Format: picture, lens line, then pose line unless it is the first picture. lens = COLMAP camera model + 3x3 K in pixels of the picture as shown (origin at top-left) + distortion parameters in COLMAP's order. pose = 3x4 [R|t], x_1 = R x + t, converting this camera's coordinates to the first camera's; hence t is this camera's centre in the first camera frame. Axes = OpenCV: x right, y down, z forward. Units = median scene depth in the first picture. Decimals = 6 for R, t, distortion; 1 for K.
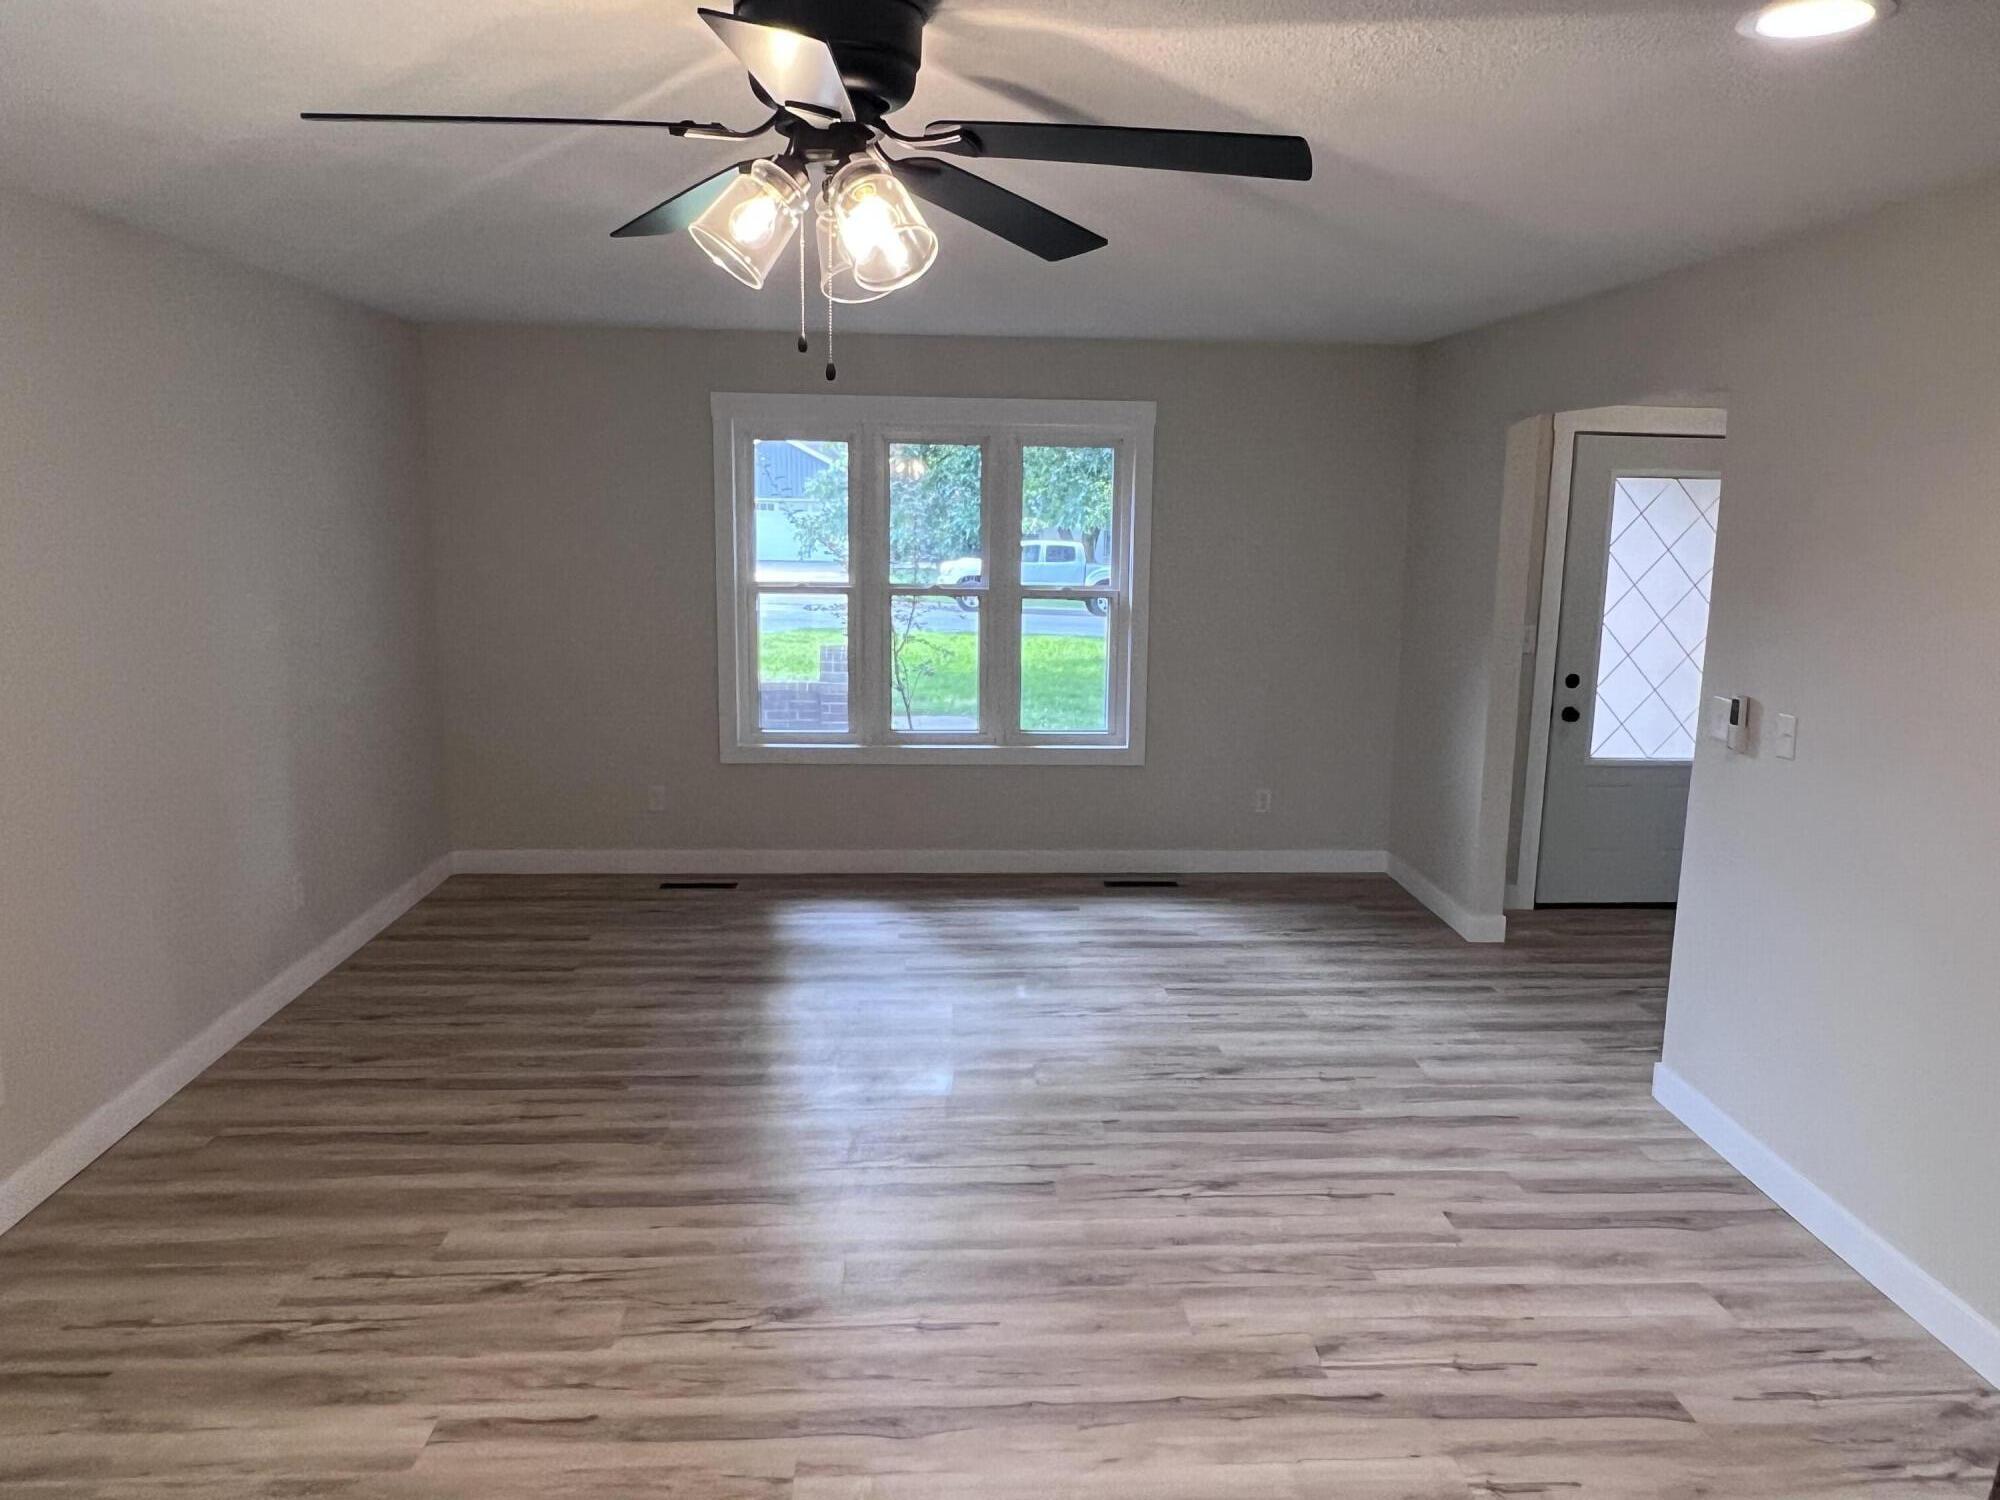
lens RADIAL K [[1411.8, 0, 1013.0], [0, 1411.8, 756.4], [0, 0, 1]] dist [-0.002039, -0.001456]
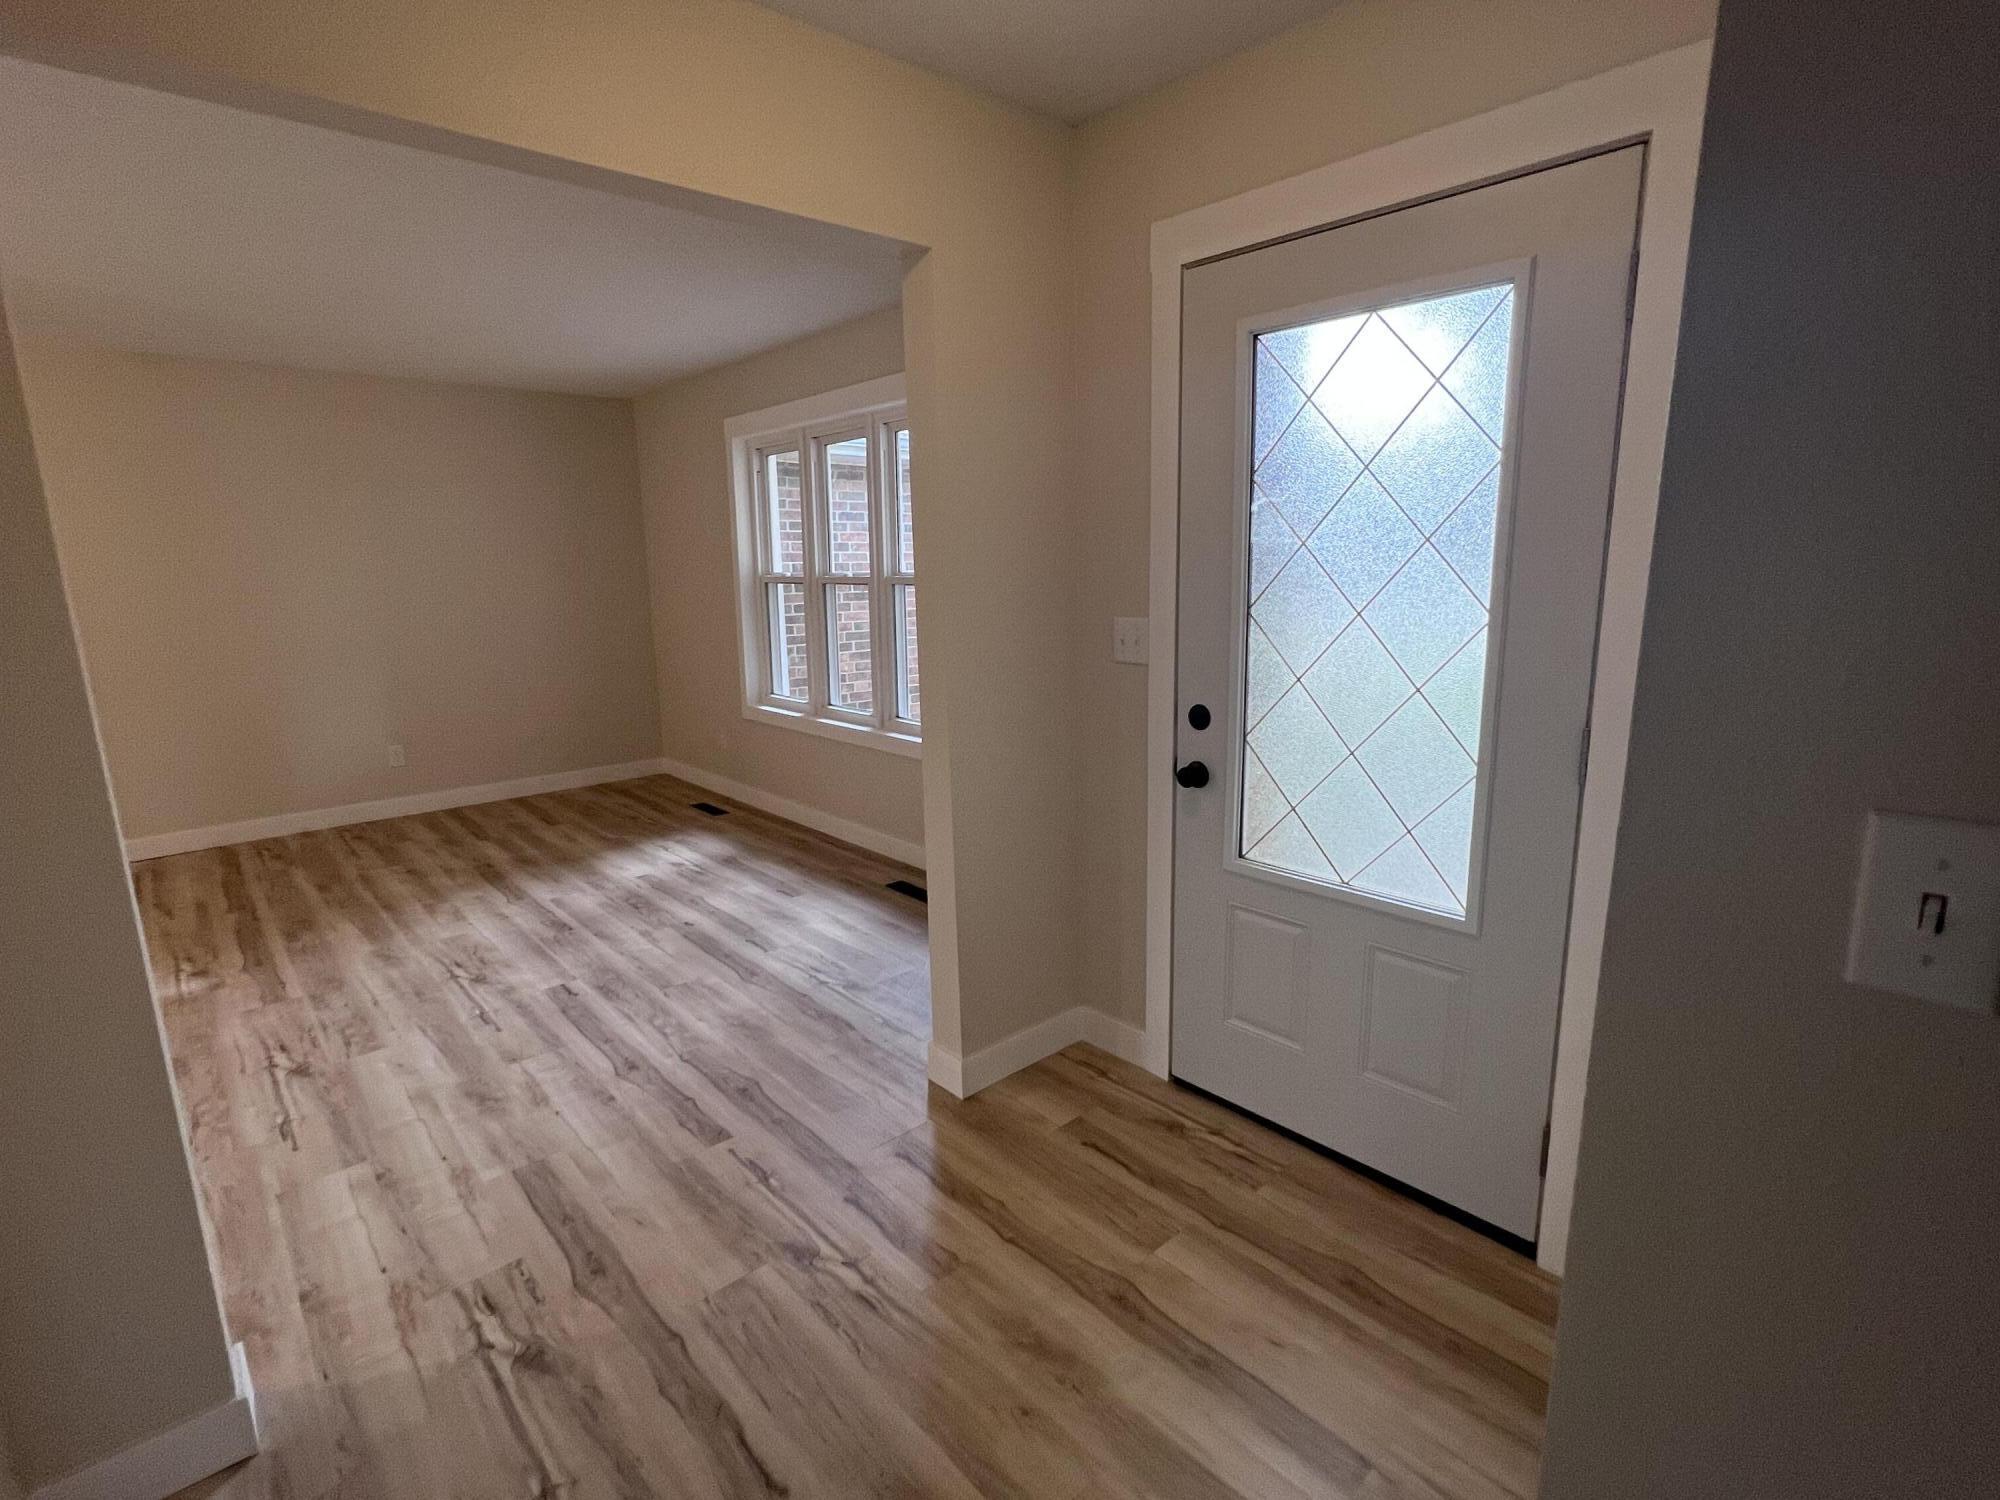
lens RADIAL K [[951.9, 0, 1002.4], [0, 951.9, 750.9], [0, 0, 1]] dist [0.002254, 0.000296]
pose [[0.618532, 0.129877, -0.774951, 0.758411], [-0.112151, 0.990740, 0.076529, -0.071190], [0.777715, 0.039576, 0.627370, 0.816743]]
